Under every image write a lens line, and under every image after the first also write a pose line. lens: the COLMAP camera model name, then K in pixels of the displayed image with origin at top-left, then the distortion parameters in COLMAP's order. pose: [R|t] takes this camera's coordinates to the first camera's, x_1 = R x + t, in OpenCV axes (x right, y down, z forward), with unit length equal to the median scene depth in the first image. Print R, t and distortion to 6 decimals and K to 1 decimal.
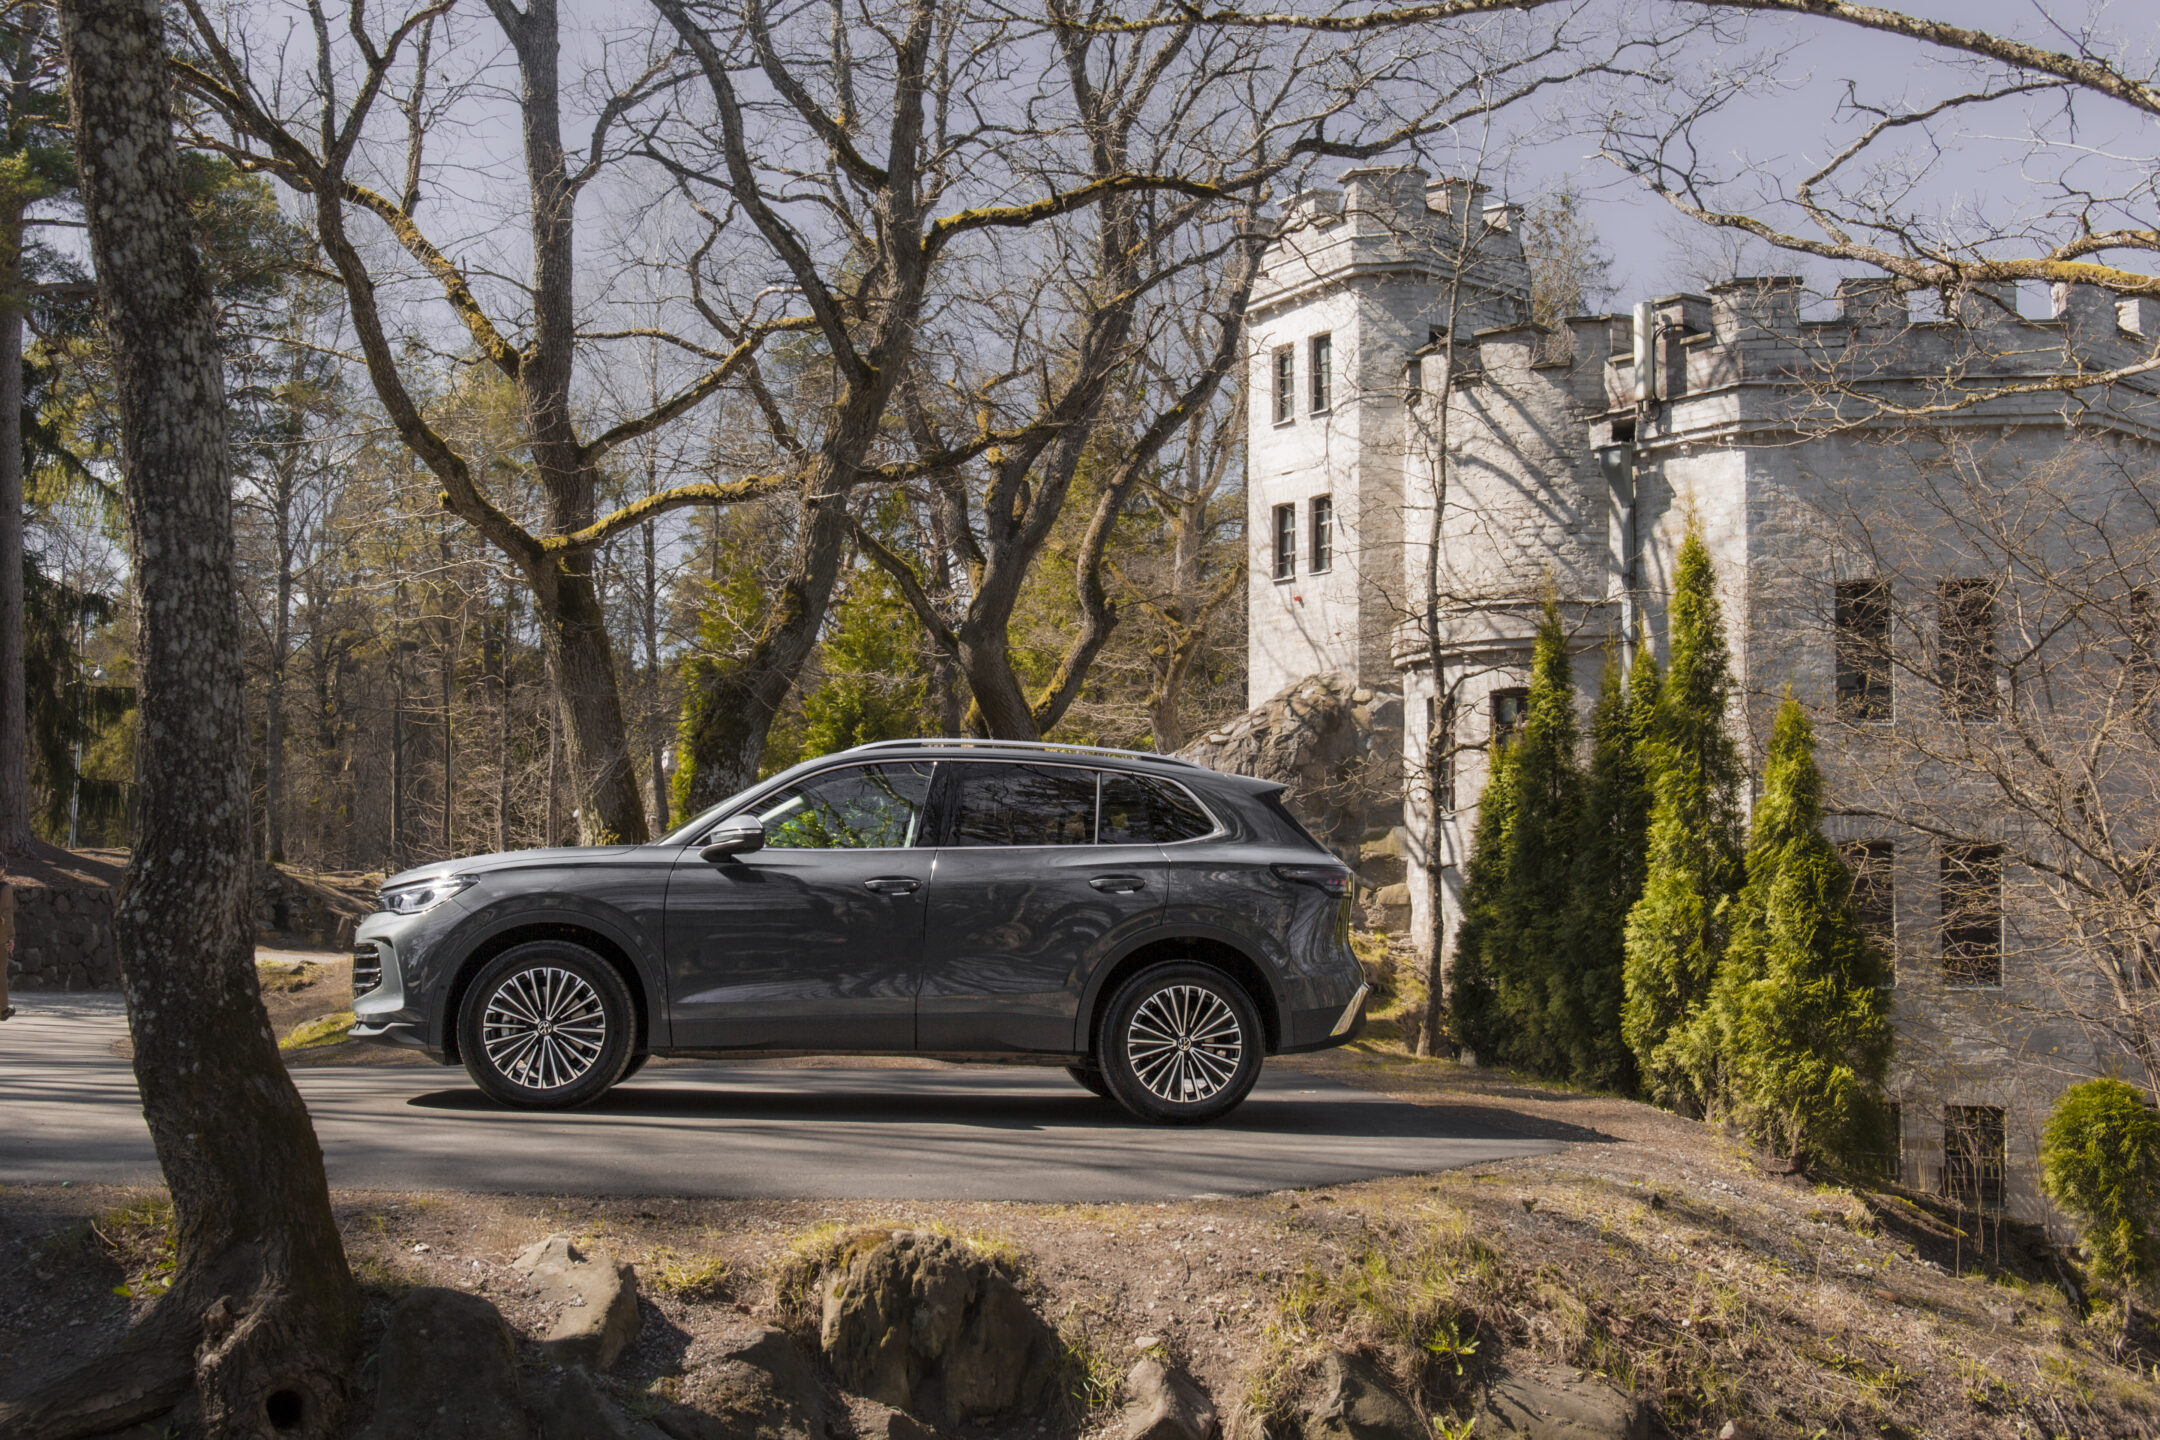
lens RADIAL K [[2221.1, 0, 954.1], [0, 2221.1, 701.8], [0, 0, 1]] dist [-0.048339, 0.000000]
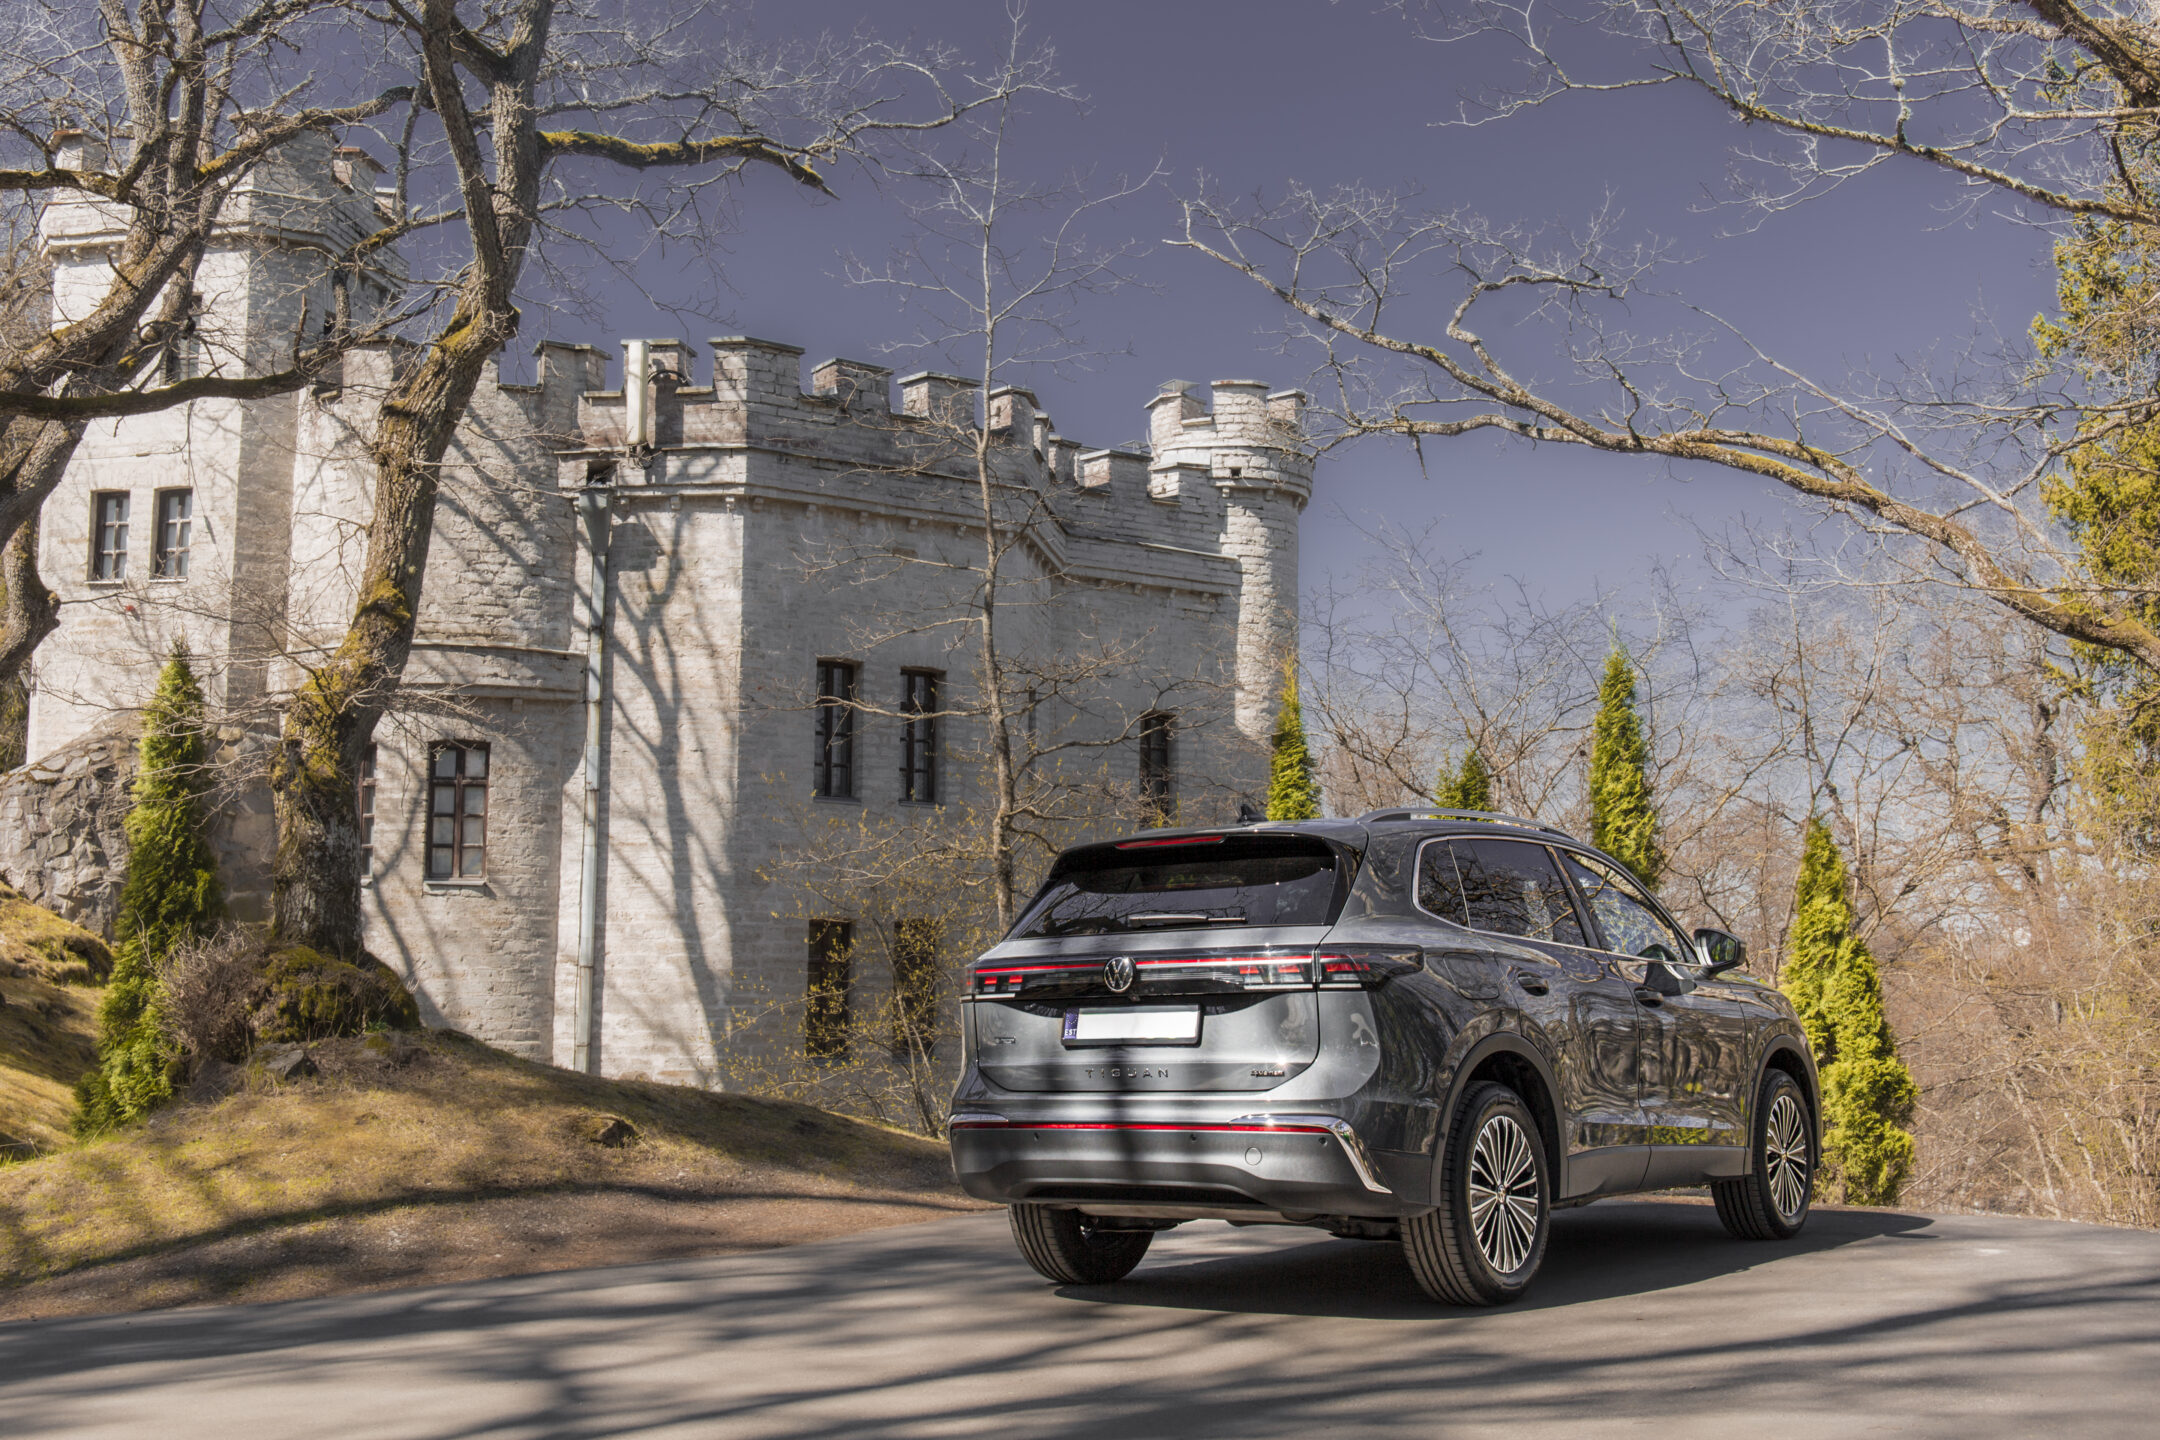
lens RADIAL K [[2375.1, 0, 1072.5], [0, 2375.1, 717.6], [0, 0, 1]] dist [-0.031486, 0.000000]
pose [[0.642095, 0.067377, 0.763659, -0.322298], [-0.059287, 0.997511, -0.038161, 0.006732], [-0.764329, -0.020772, 0.644491, 0.197464]]
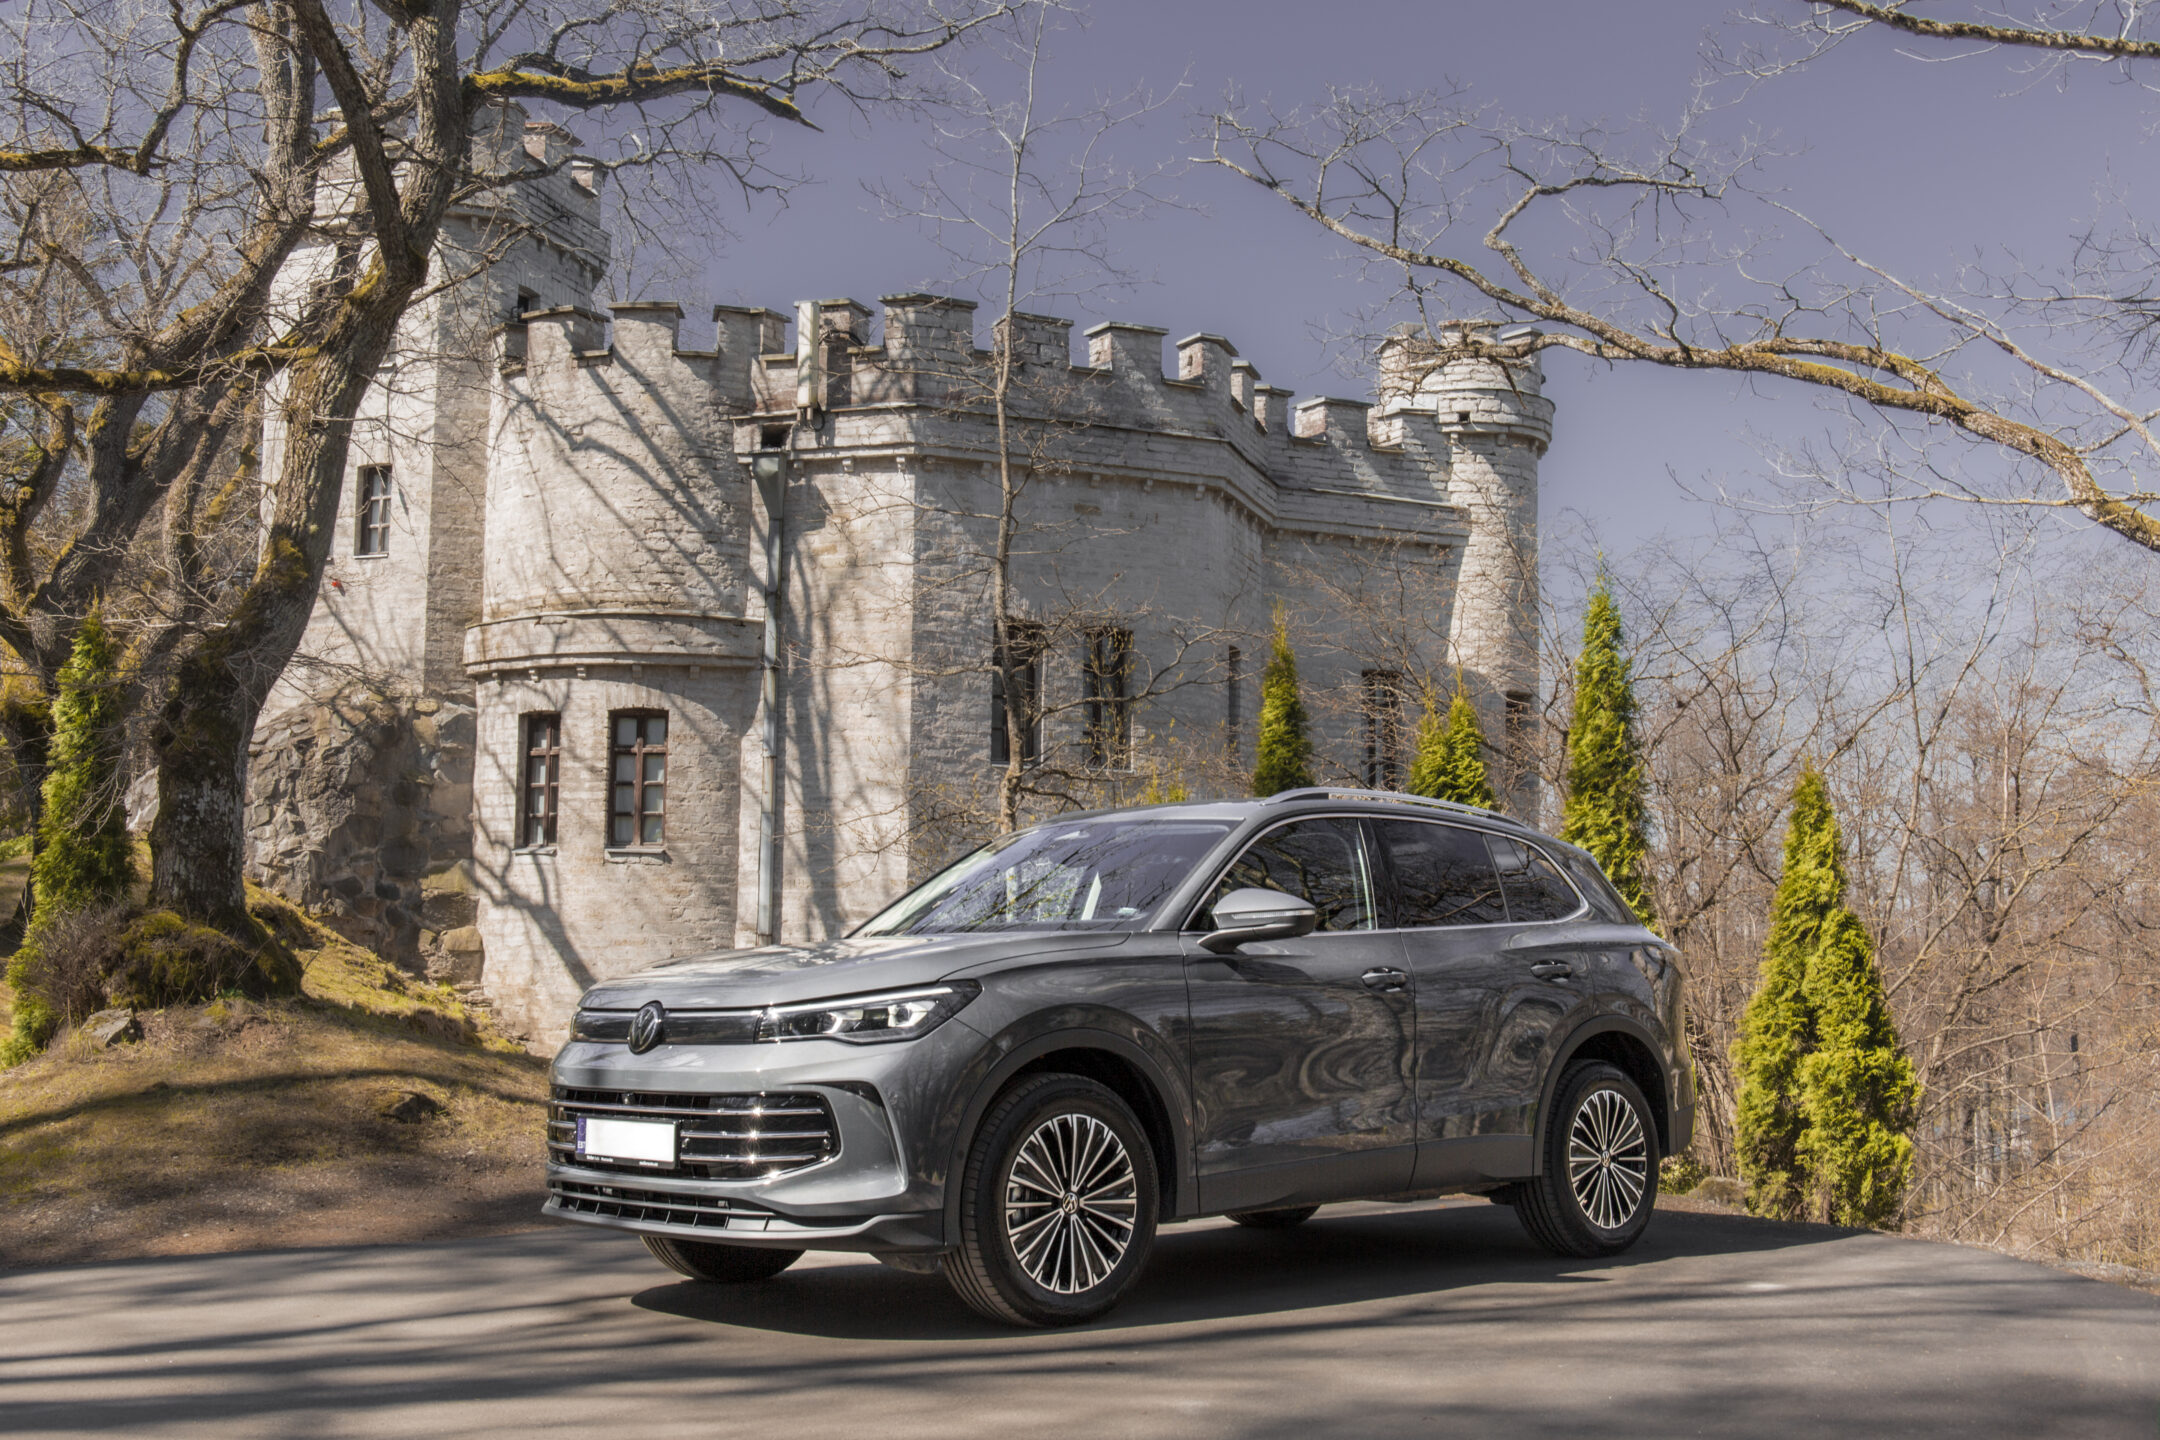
lens RADIAL K [[2375.1, 0, 1076.4], [0, 2375.1, 714.1], [0, 0, 1]] dist [-0.031486, 0.000000]
pose [[0.770225, 0.050561, 0.635765, -0.221701], [-0.051547, 0.998526, -0.016962, 0.003394], [-0.635686, -0.019707, 0.771696, 0.149884]]
